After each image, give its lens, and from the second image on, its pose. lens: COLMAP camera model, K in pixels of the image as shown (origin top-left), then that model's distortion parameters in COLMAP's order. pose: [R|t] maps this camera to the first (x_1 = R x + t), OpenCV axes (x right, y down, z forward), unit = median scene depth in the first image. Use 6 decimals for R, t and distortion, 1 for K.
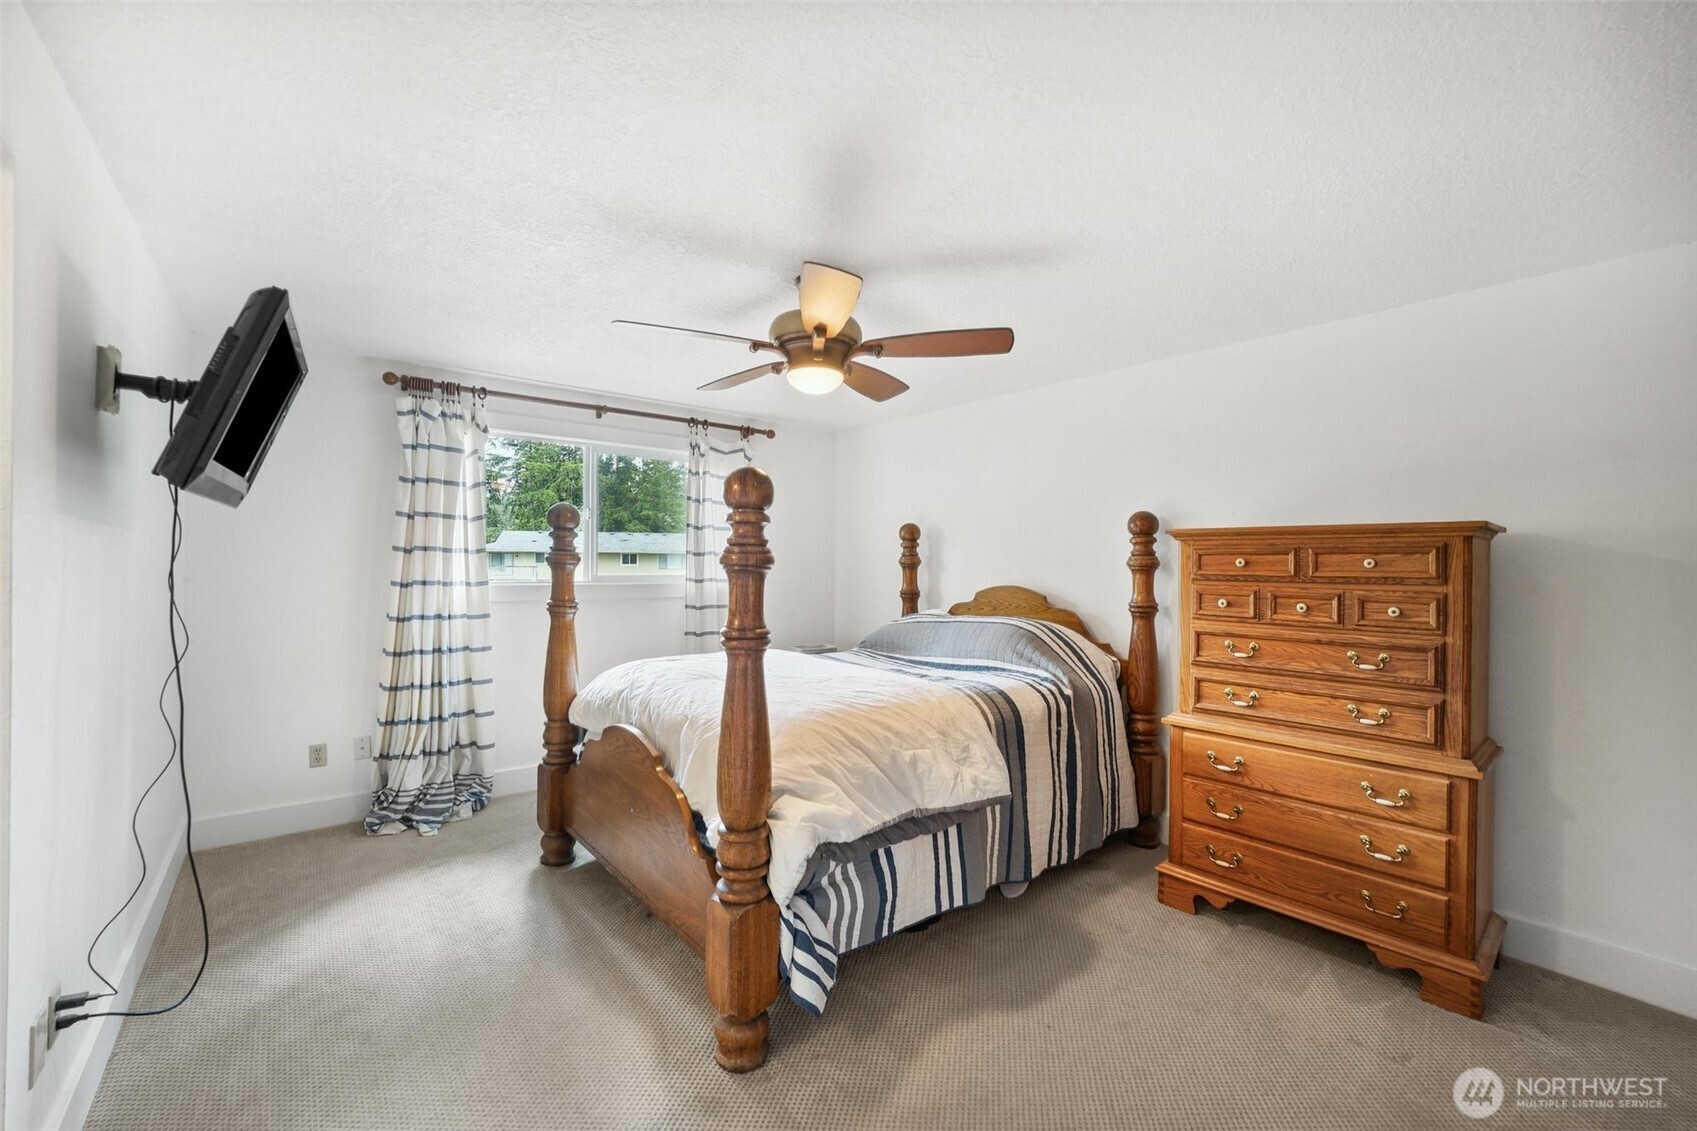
lens RADIAL K [[690.1, 0, 839.8], [0, 690.1, 556.7], [0, 0, 1]] dist [-0.015896, 0.000370]
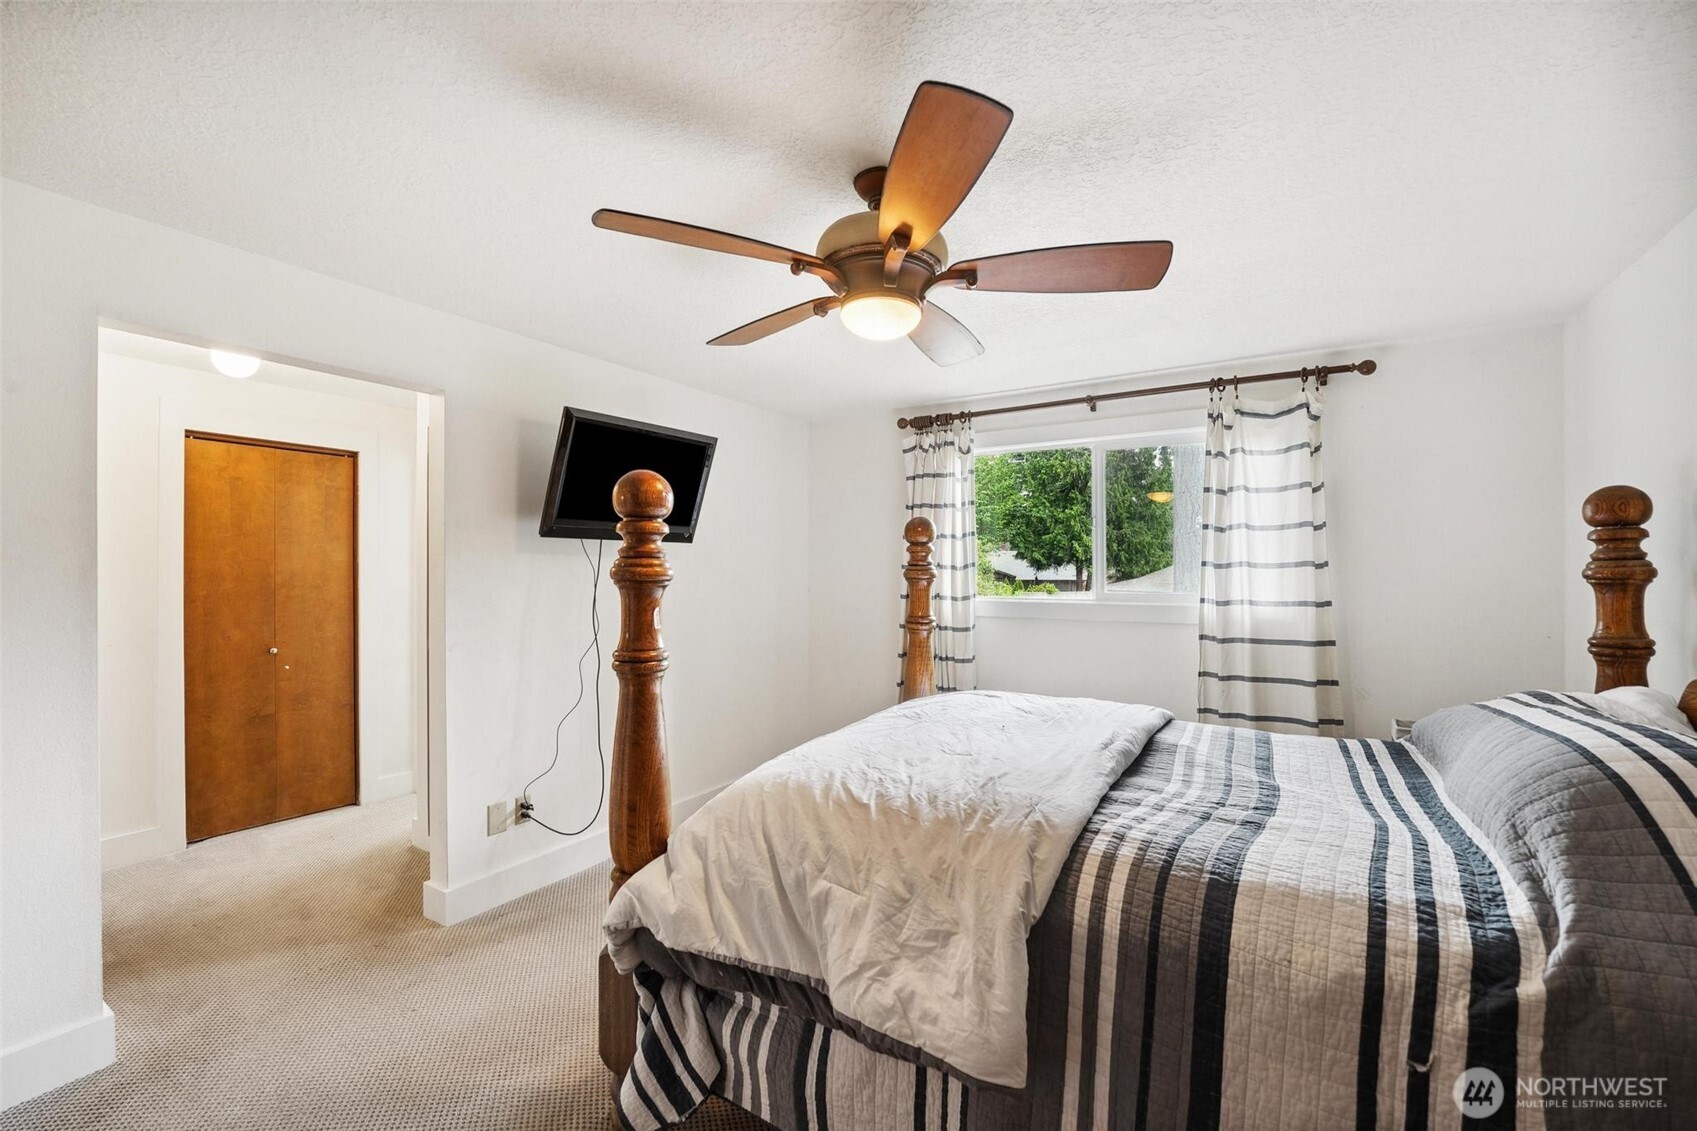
lens RADIAL K [[690.1, 0, 854.1], [0, 690.1, 568.3], [0, 0, 1]] dist [-0.015896, 0.000370]
pose [[0.347680, -0.016018, -0.937476, 0.561799], [0.010013, 0.999860, -0.013371, 0.007797], [0.937560, -0.004739, 0.347792, 0.659270]]
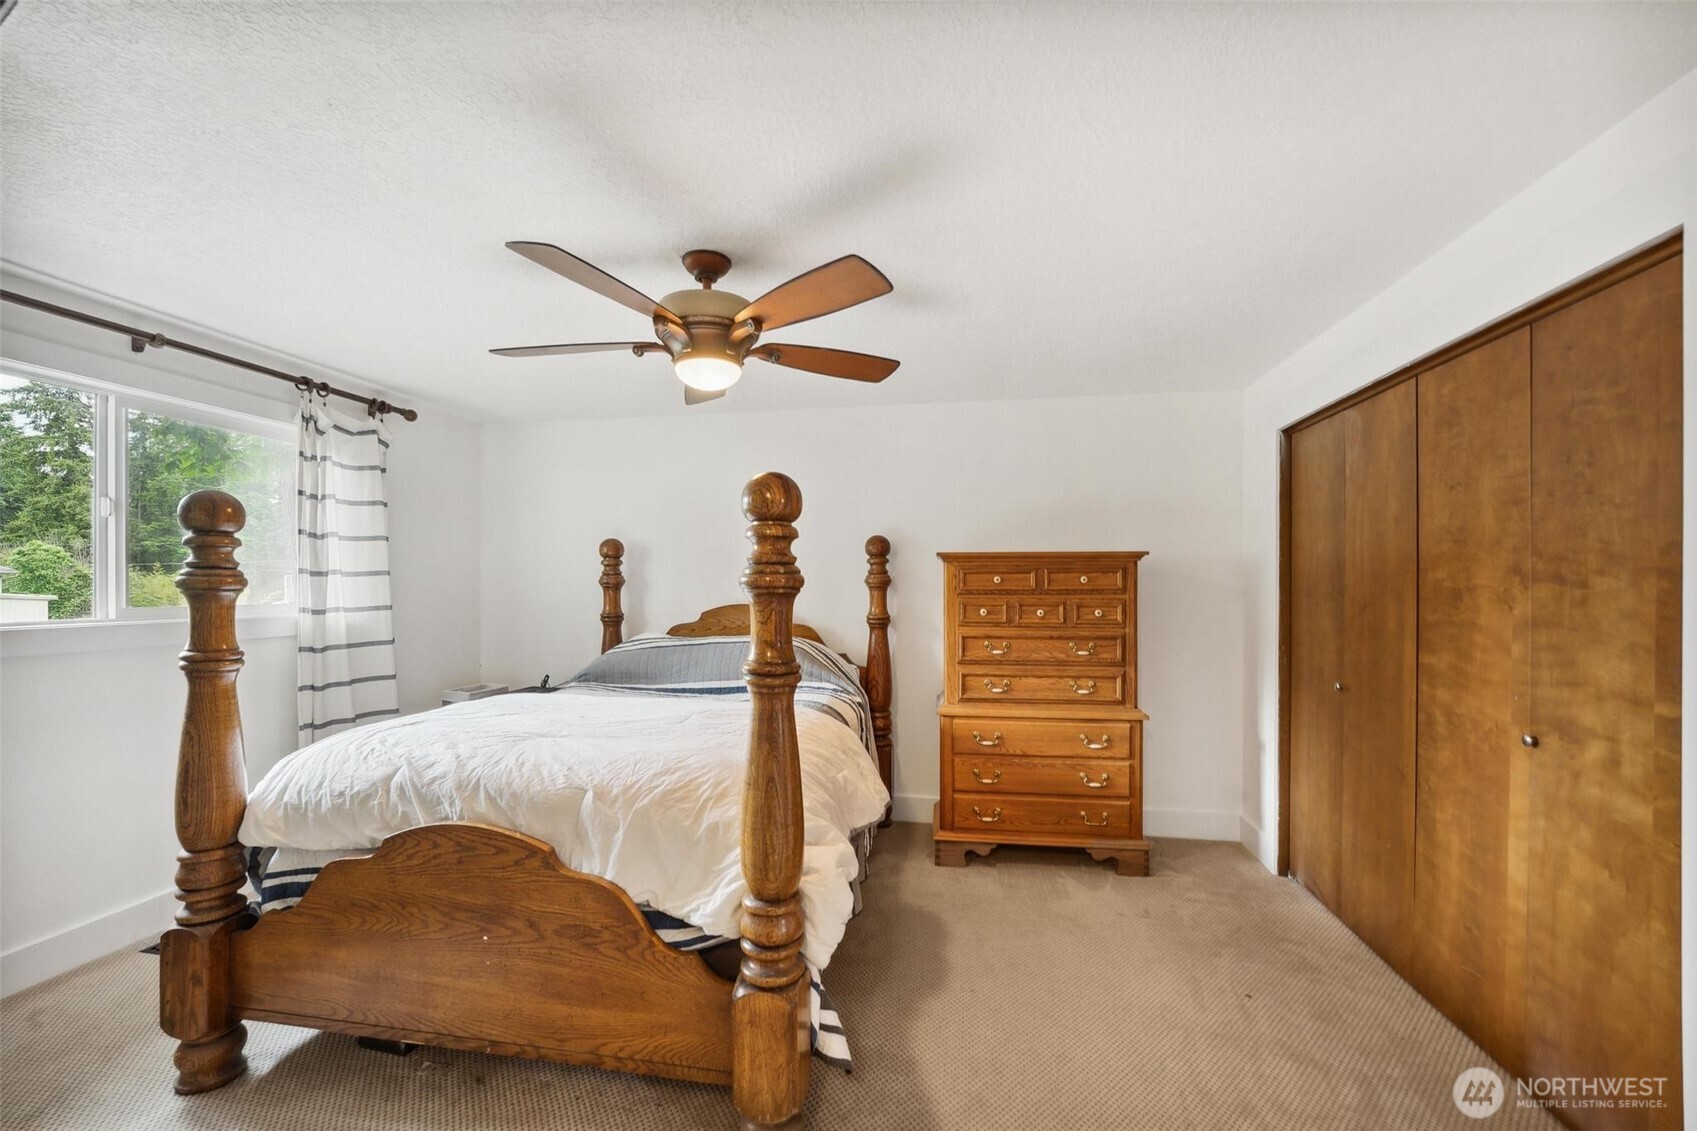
lens RADIAL K [[690.1, 0, 843.6], [0, 690.1, 579.1], [0, 0, 1]] dist [-0.015896, 0.000370]
pose [[0.752968, -0.007045, 0.658019, -0.436919], [0.003093, 0.999970, 0.007166, -0.002327], [-0.658050, -0.003361, 0.752967, 0.209785]]
